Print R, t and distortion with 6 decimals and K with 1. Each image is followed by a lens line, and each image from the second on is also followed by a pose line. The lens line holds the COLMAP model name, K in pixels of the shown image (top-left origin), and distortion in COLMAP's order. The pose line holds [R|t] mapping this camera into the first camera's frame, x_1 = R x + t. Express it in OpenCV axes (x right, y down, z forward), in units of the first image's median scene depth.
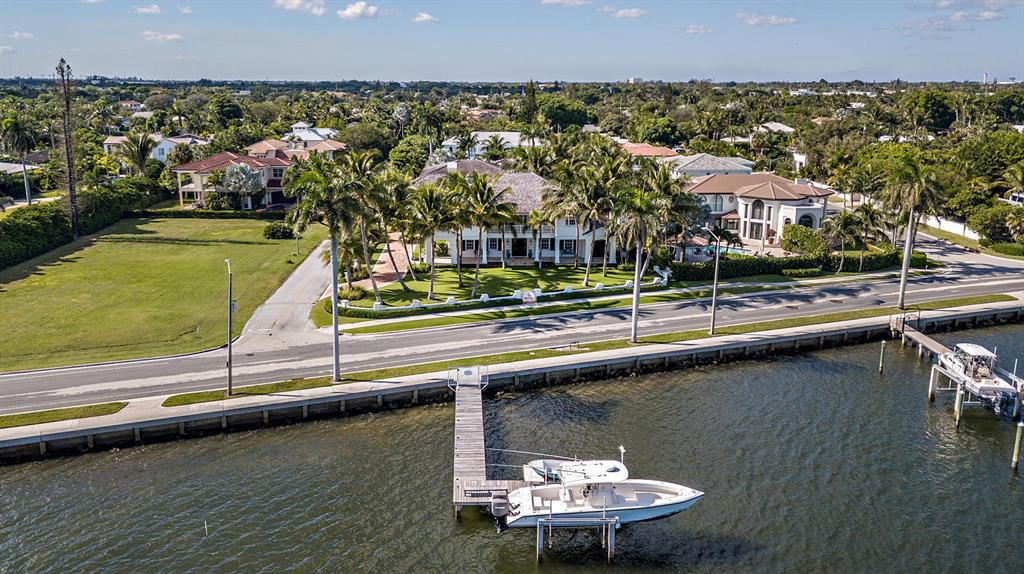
lens RADIAL K [[827.7, 0, 509.4], [0, 827.7, 288.1], [0, 0, 1]] dist [0.008625, -0.005188]
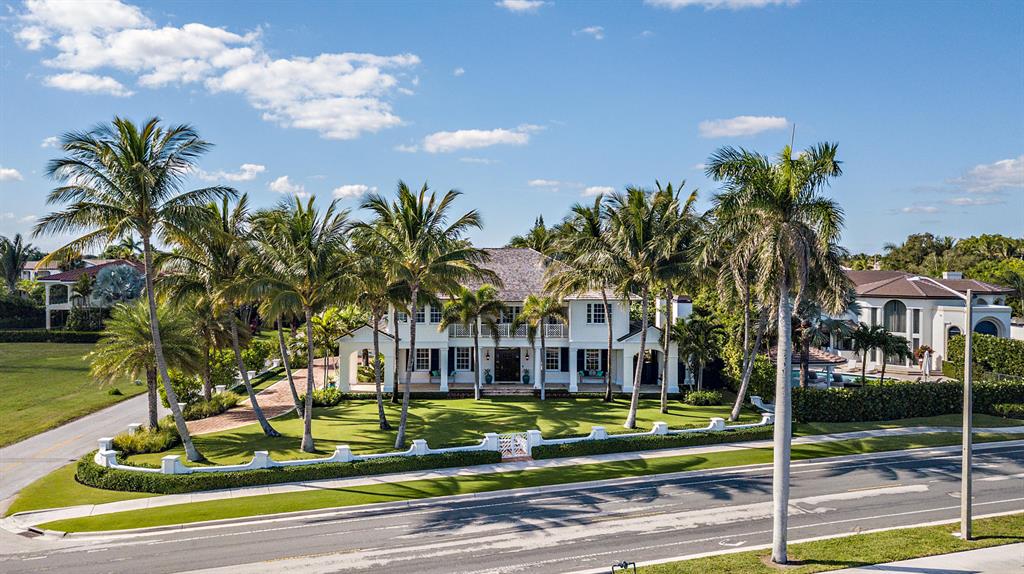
lens RADIAL K [[827.7, 0, 493.9], [0, 827.7, 253.7], [0, 0, 1]] dist [0.008625, -0.005188]
pose [[0.999315, -0.005261, -0.036635, 0.027485], [-0.003897, 0.969385, -0.245515, 0.018253], [0.036805, 0.245490, 0.968700, 0.480611]]
